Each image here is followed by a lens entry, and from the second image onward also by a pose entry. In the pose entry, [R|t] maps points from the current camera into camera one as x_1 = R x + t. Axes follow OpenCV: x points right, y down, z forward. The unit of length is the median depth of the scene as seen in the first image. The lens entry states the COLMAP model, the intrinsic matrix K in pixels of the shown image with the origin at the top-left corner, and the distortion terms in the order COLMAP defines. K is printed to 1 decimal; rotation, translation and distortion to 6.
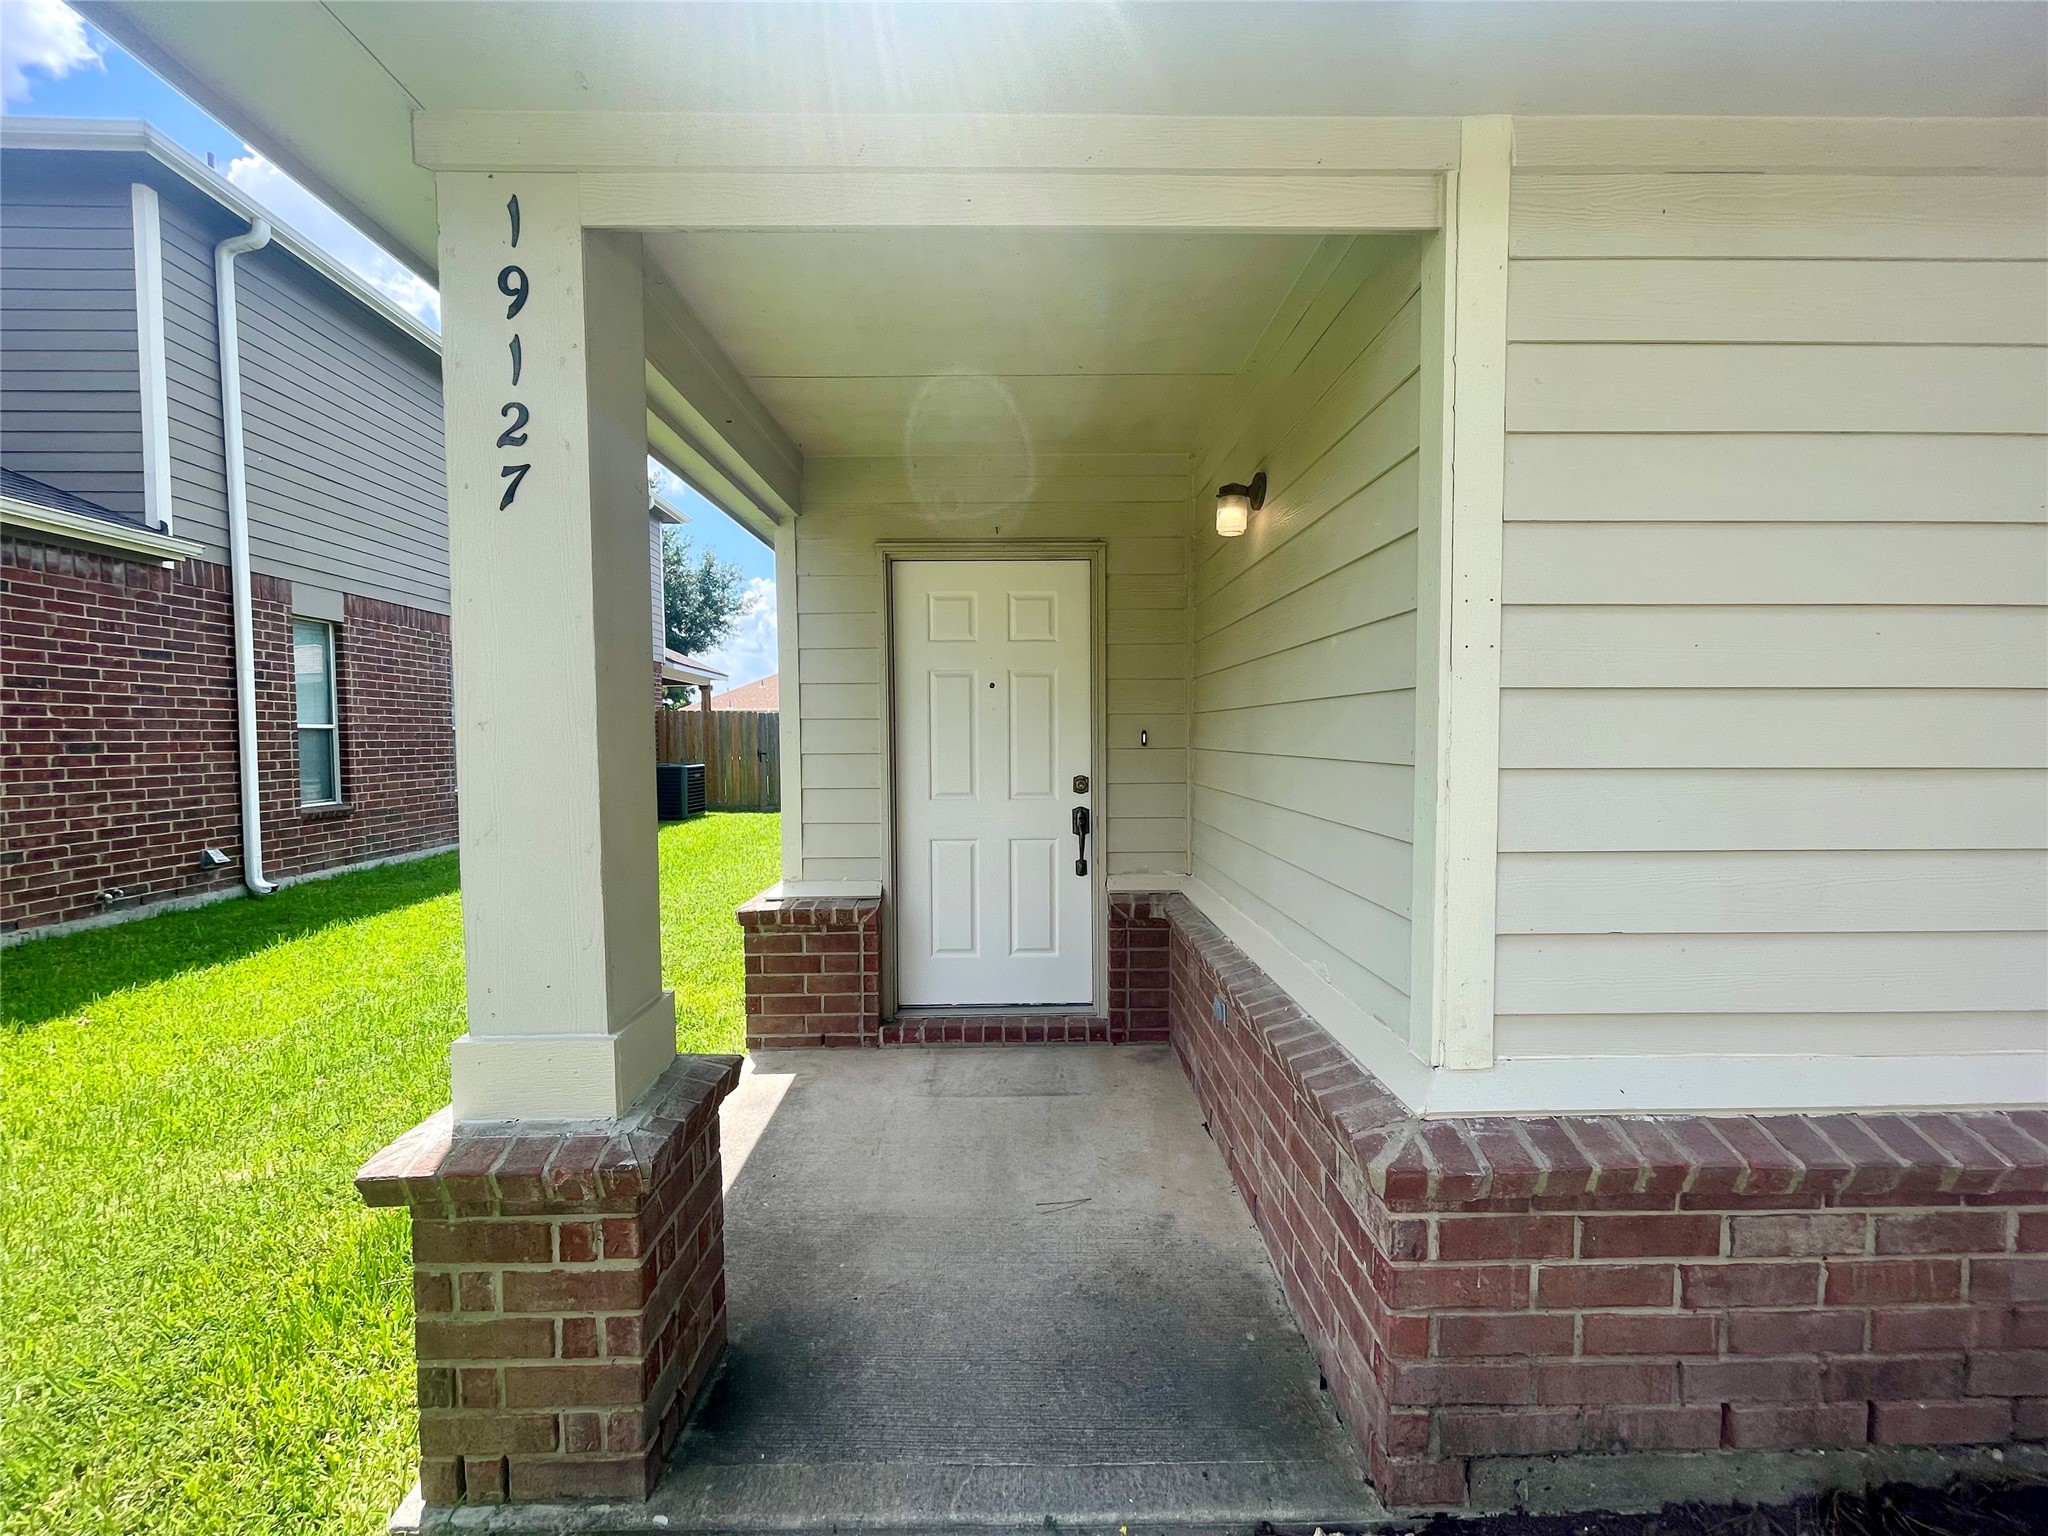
lens RADIAL K [[832.7, 0, 1024.0], [0, 832.7, 768.0], [0, 0, 1]] dist [0.012021, -0.000149]
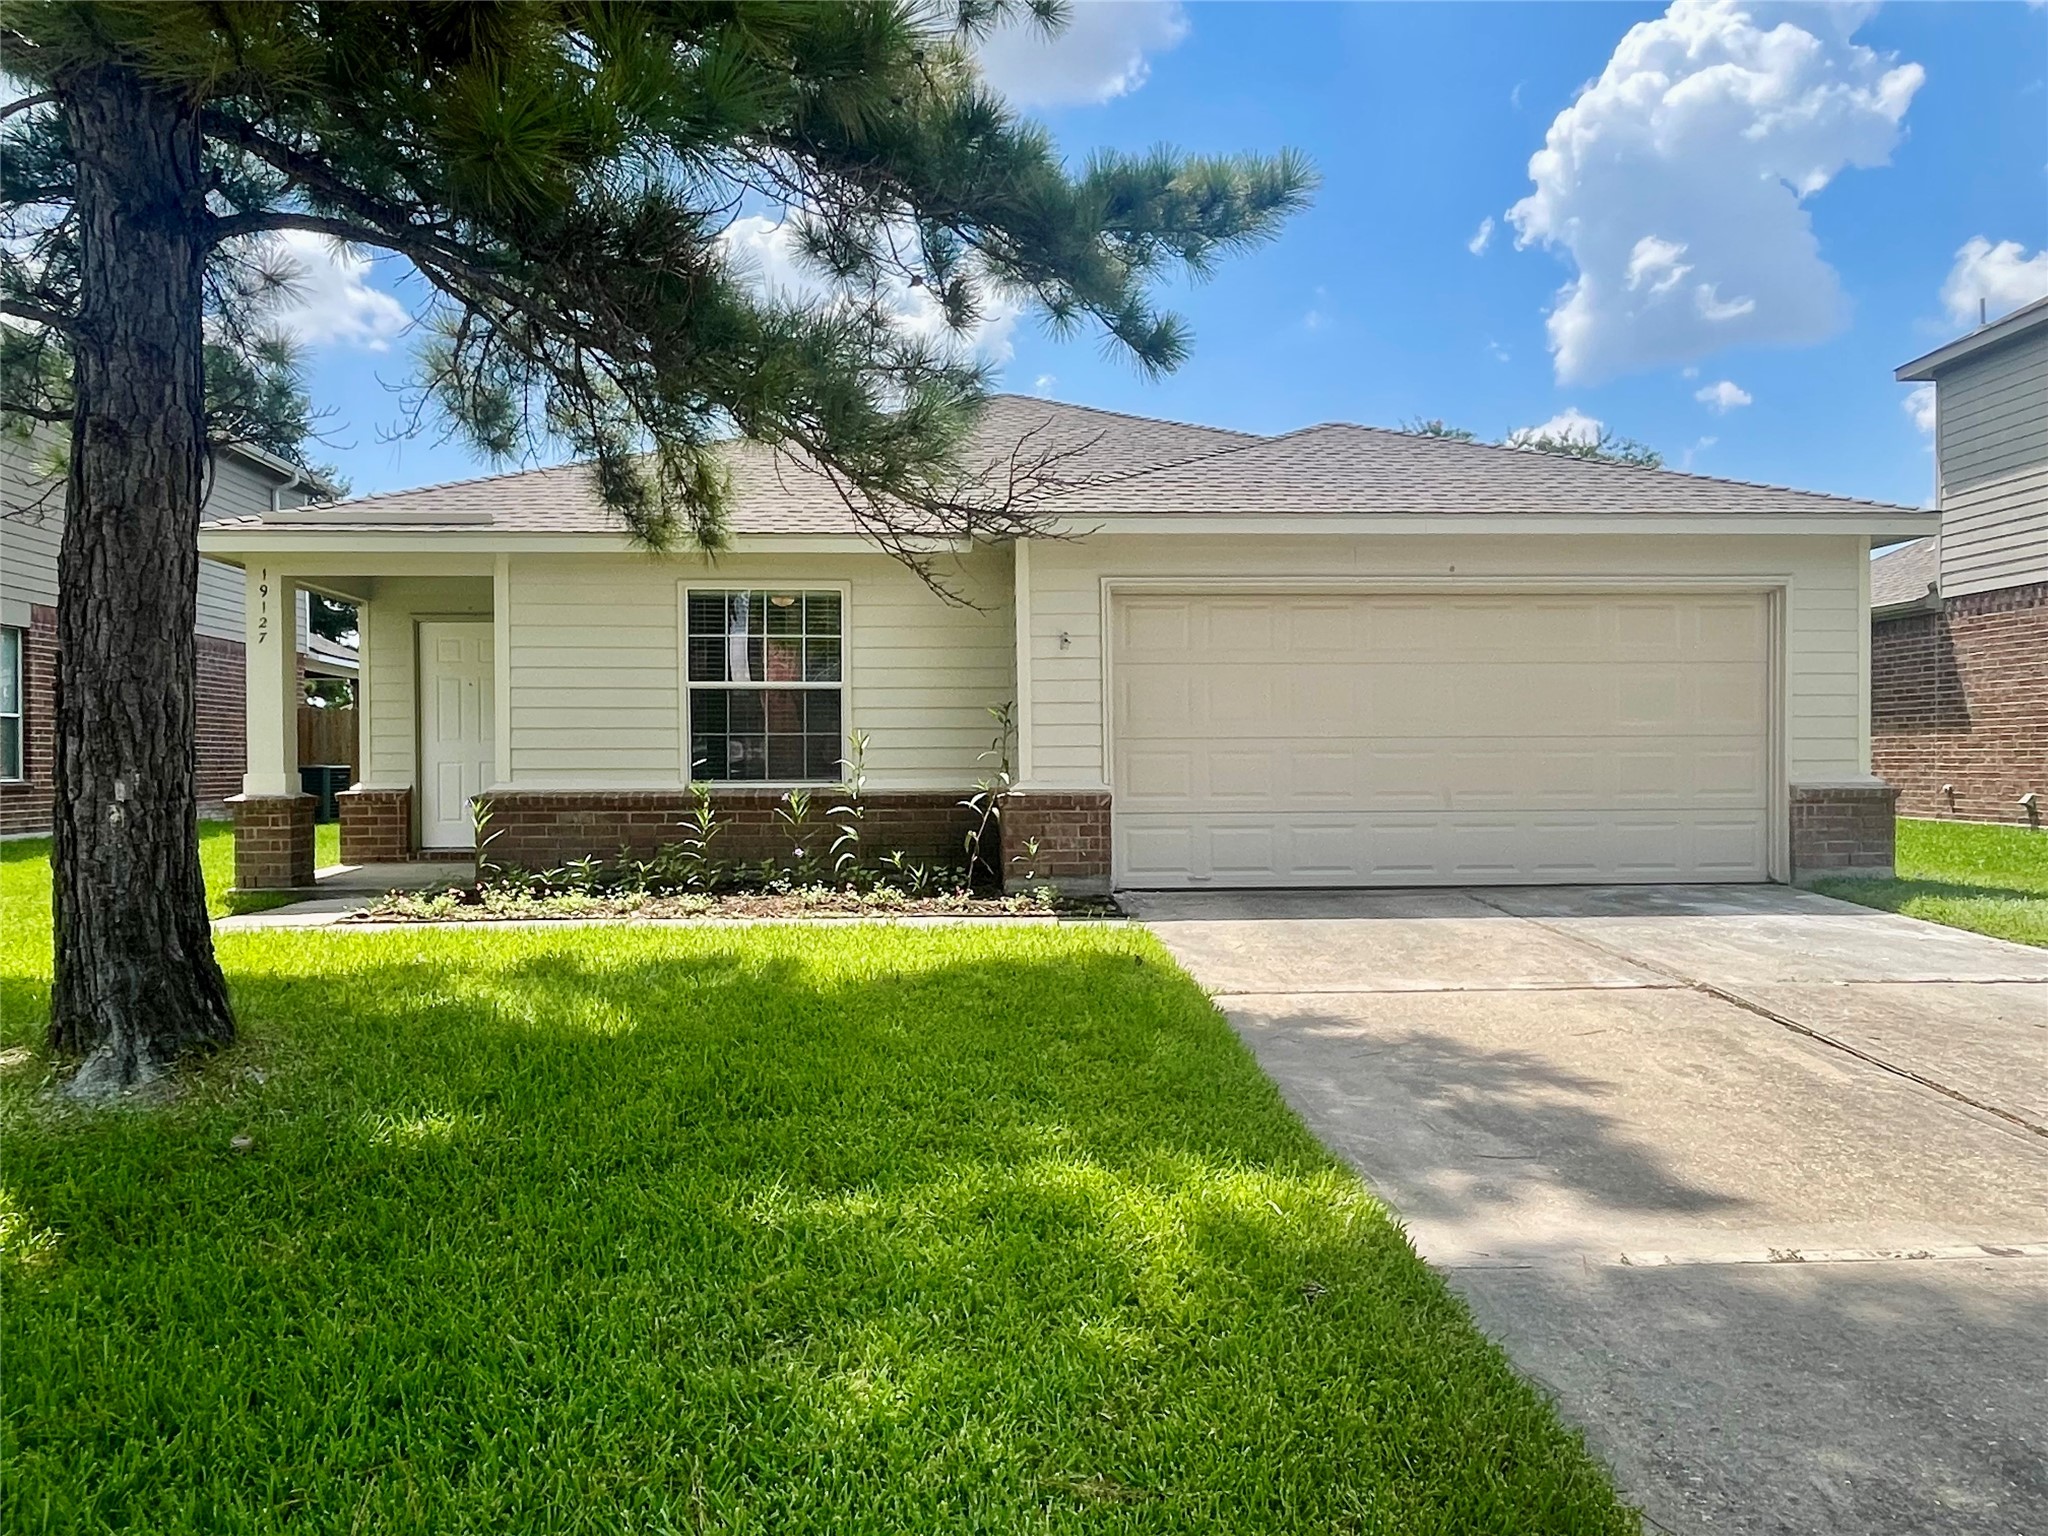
lens RADIAL K [[1448.1, 0, 1024.0], [0, 1448.1, 768.0], [0, 0, 1]] dist [0.002986, 0.003594]
pose [[0.998772, 0.001082, 0.049530, 0.490378], [0.000743, 0.999322, -0.036816, 0.100657], [-0.049536, 0.036807, 0.998094, -1.108284]]
